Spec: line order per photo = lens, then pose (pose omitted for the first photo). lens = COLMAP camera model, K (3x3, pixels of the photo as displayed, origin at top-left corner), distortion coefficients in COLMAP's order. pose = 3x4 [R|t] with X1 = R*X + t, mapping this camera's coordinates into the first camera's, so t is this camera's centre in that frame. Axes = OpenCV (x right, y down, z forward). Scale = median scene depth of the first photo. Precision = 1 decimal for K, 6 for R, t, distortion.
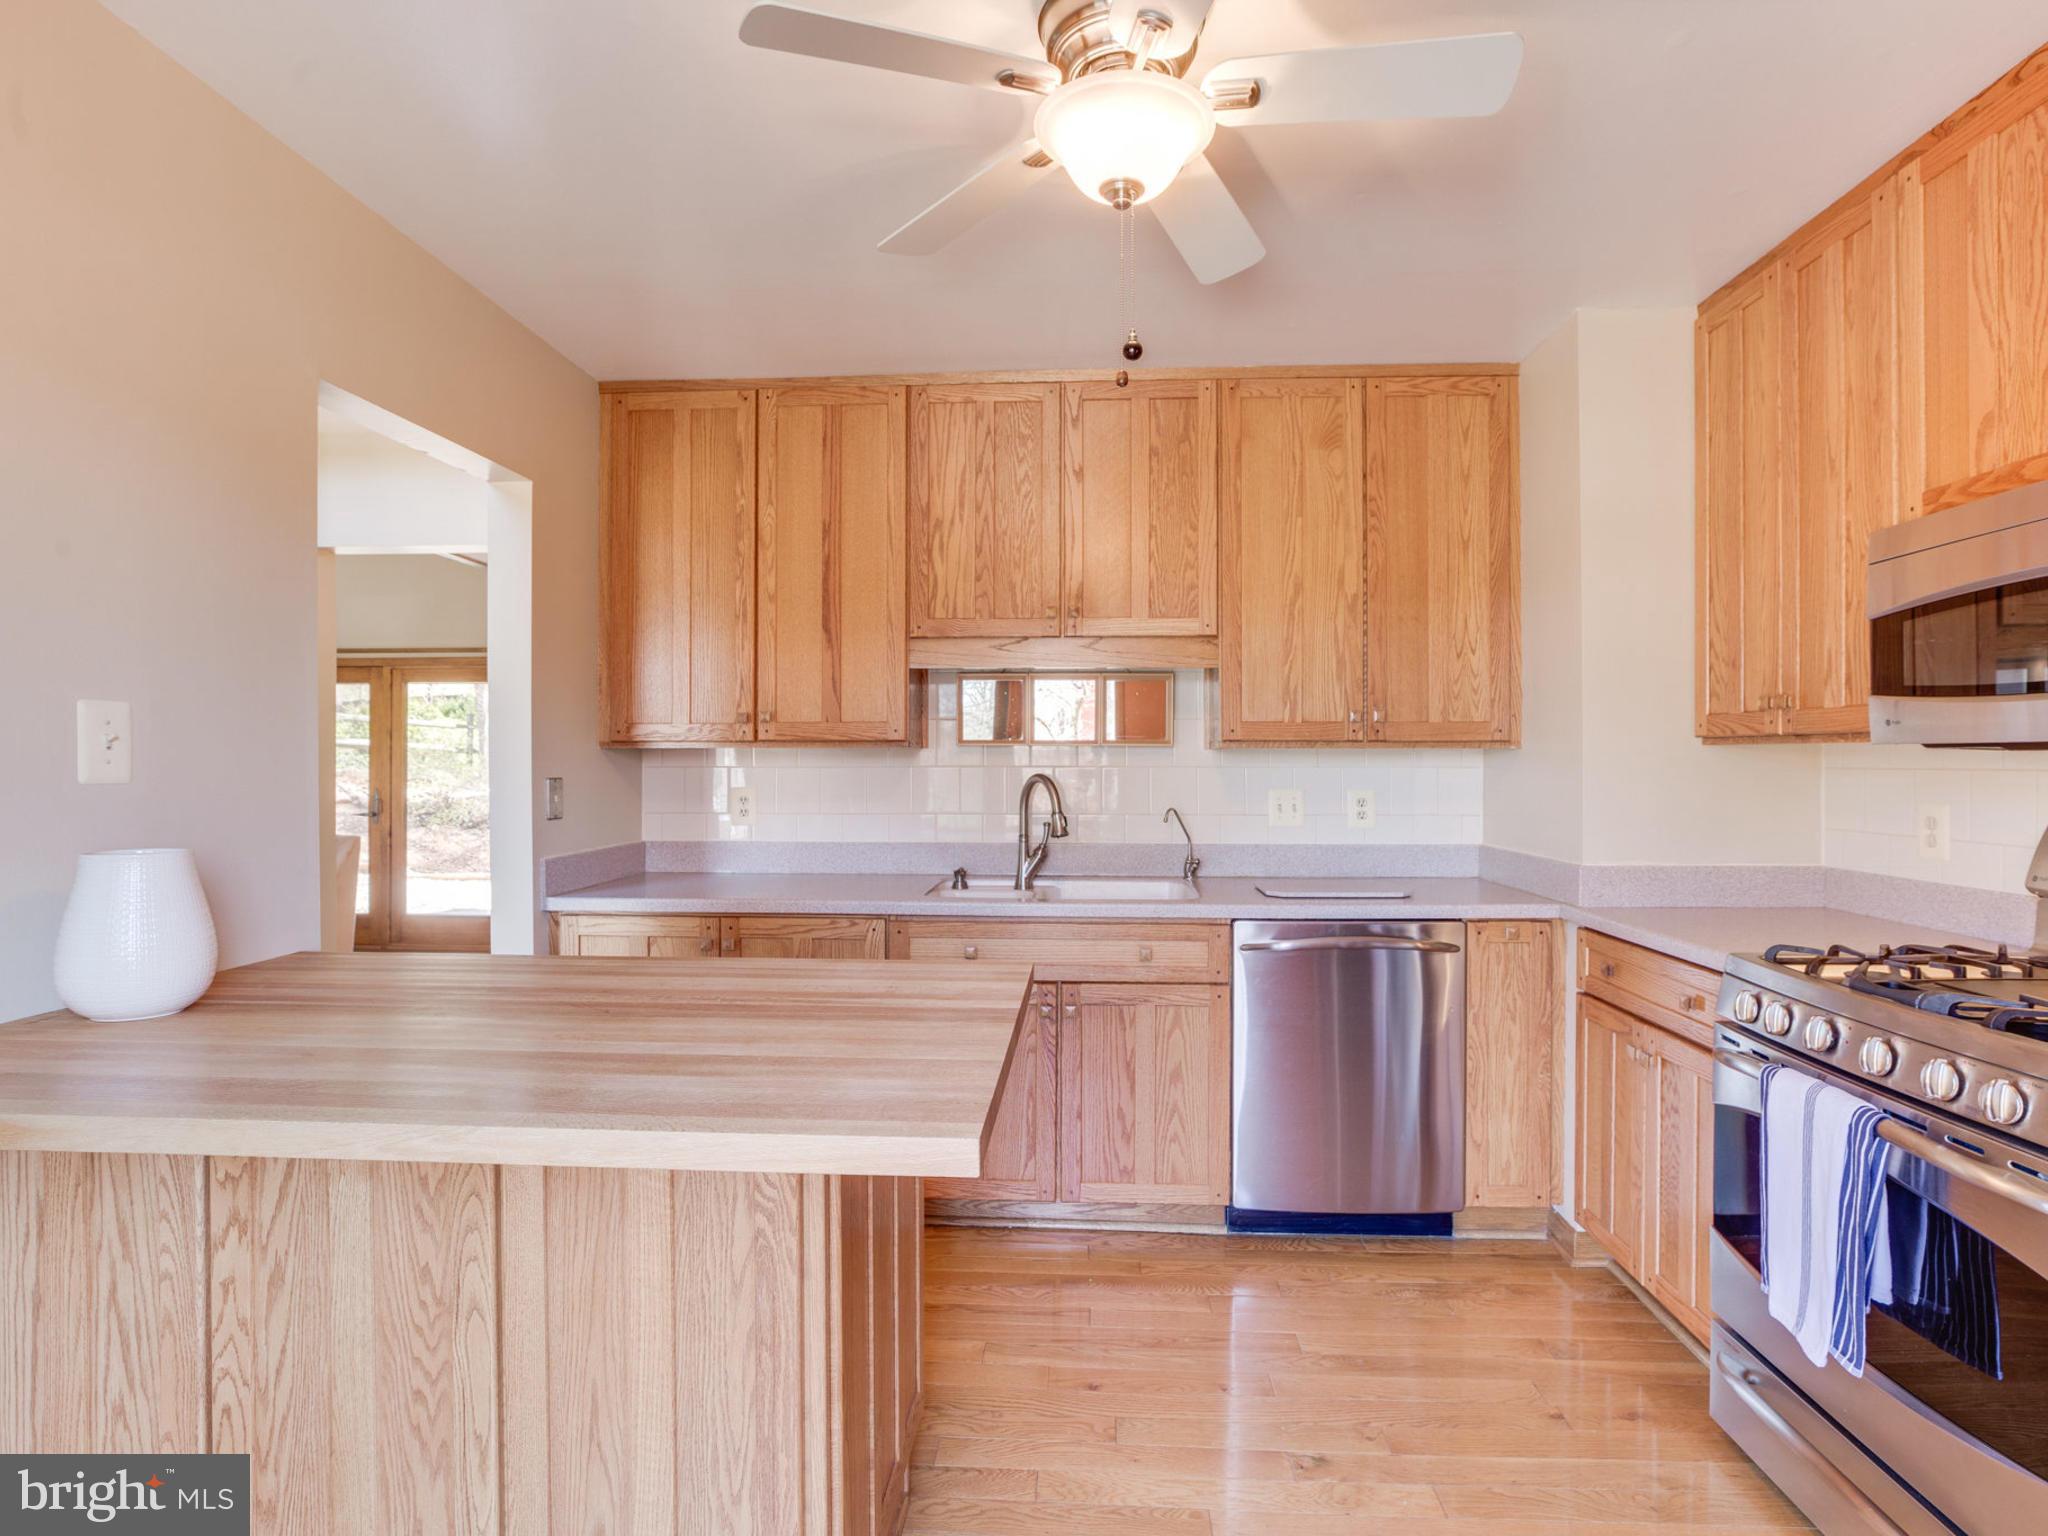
lens RADIAL K [[1058.9, 0, 1036.5], [0, 1058.9, 760.0], [0, 0, 1]] dist [-0.037866, 0.014679]
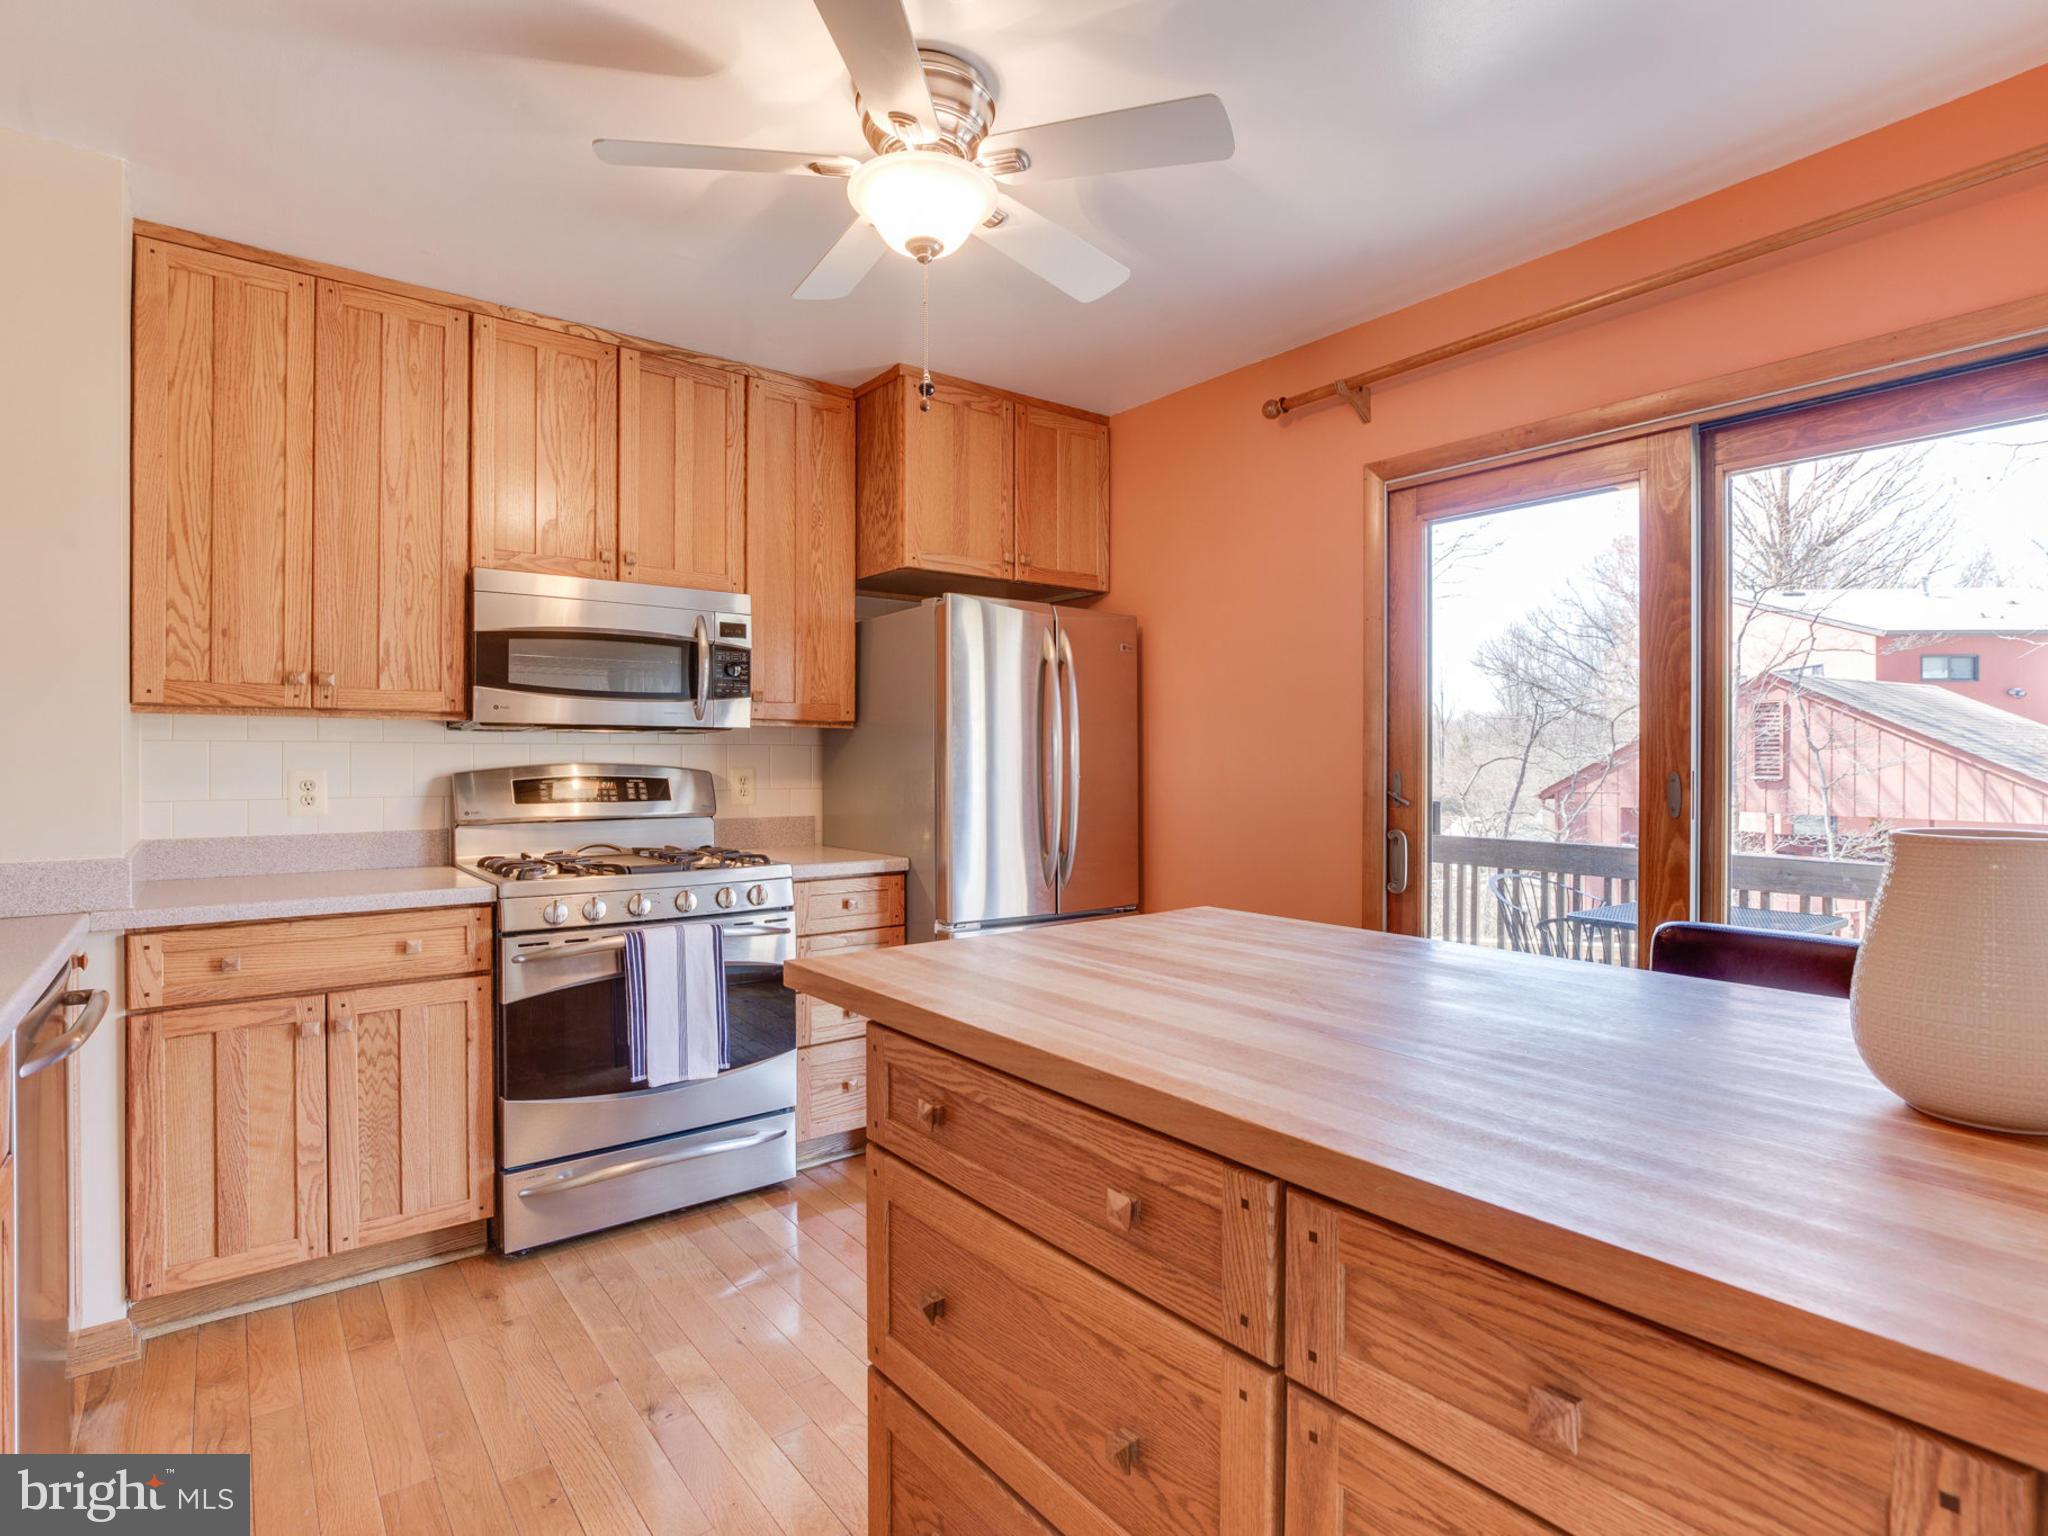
lens RADIAL K [[1058.9, 0, 1036.5], [0, 1058.9, 760.0], [0, 0, 1]] dist [-0.037866, 0.014679]
pose [[-0.667732, 0.001260, 0.744400, -0.479266], [0.000438, 0.999999, -0.001300, 0.024933], [-0.744401, -0.000542, -0.667732, 0.910825]]
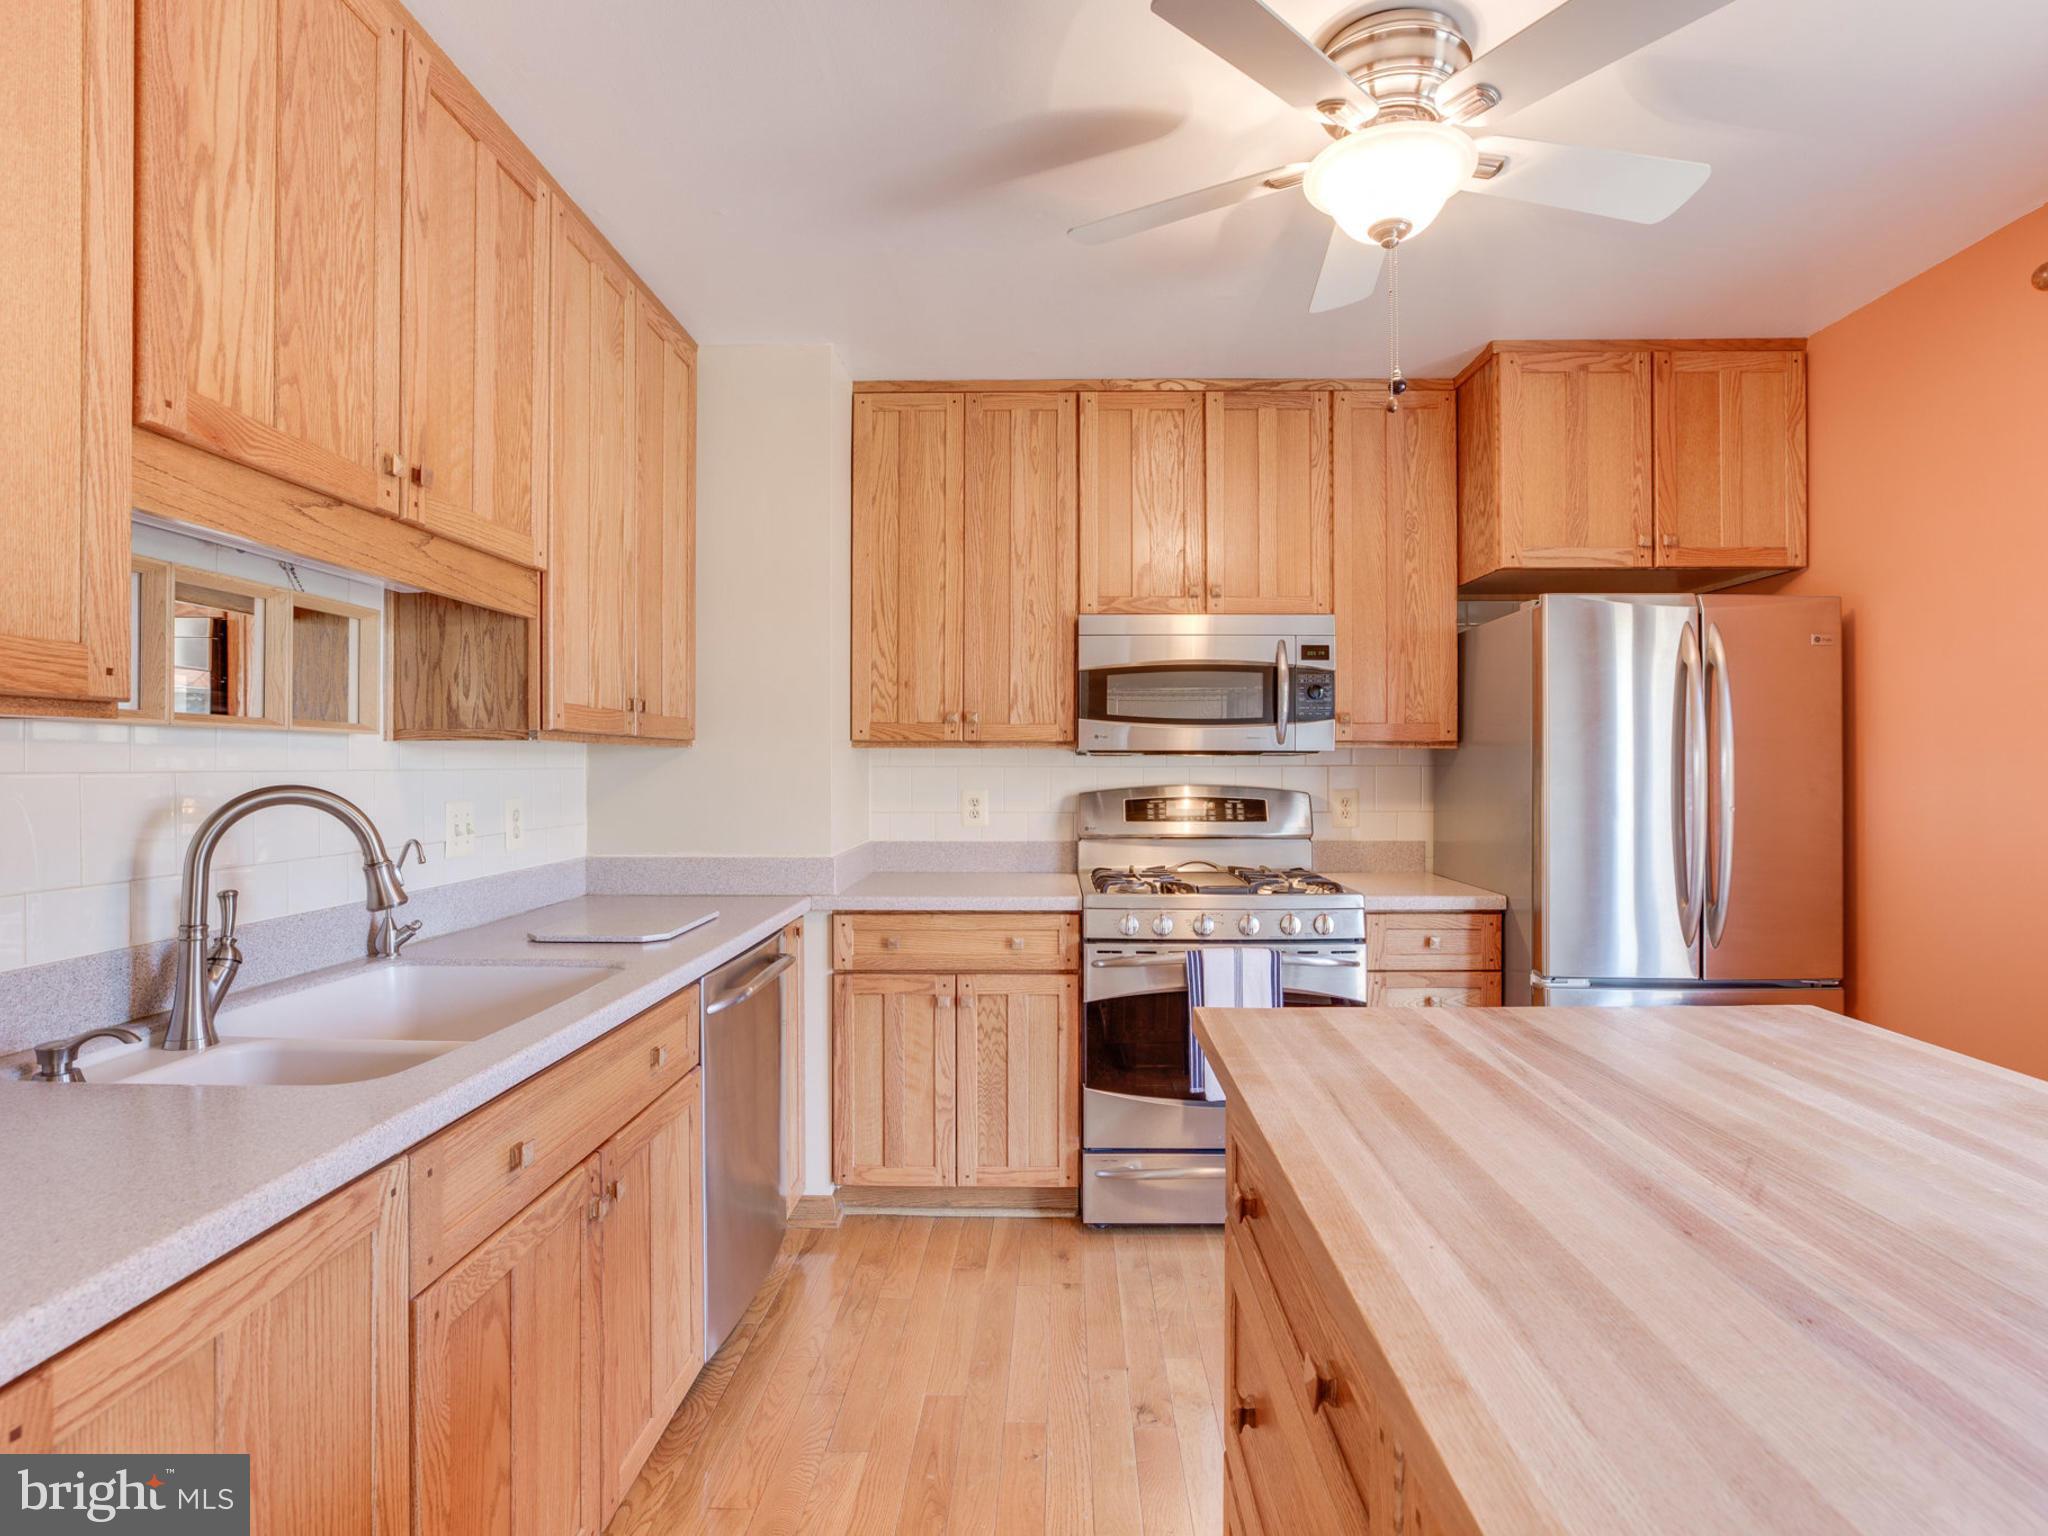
lens RADIAL K [[1058.9, 0, 1036.5], [0, 1058.9, 760.0], [0, 0, 1]] dist [-0.037866, 0.014679]
pose [[-0.037907, 0.003188, 0.999276, -0.522759], [-0.000056, 0.999995, -0.003193, 0.003382], [-0.999281, -0.000177, -0.037907, 0.747385]]
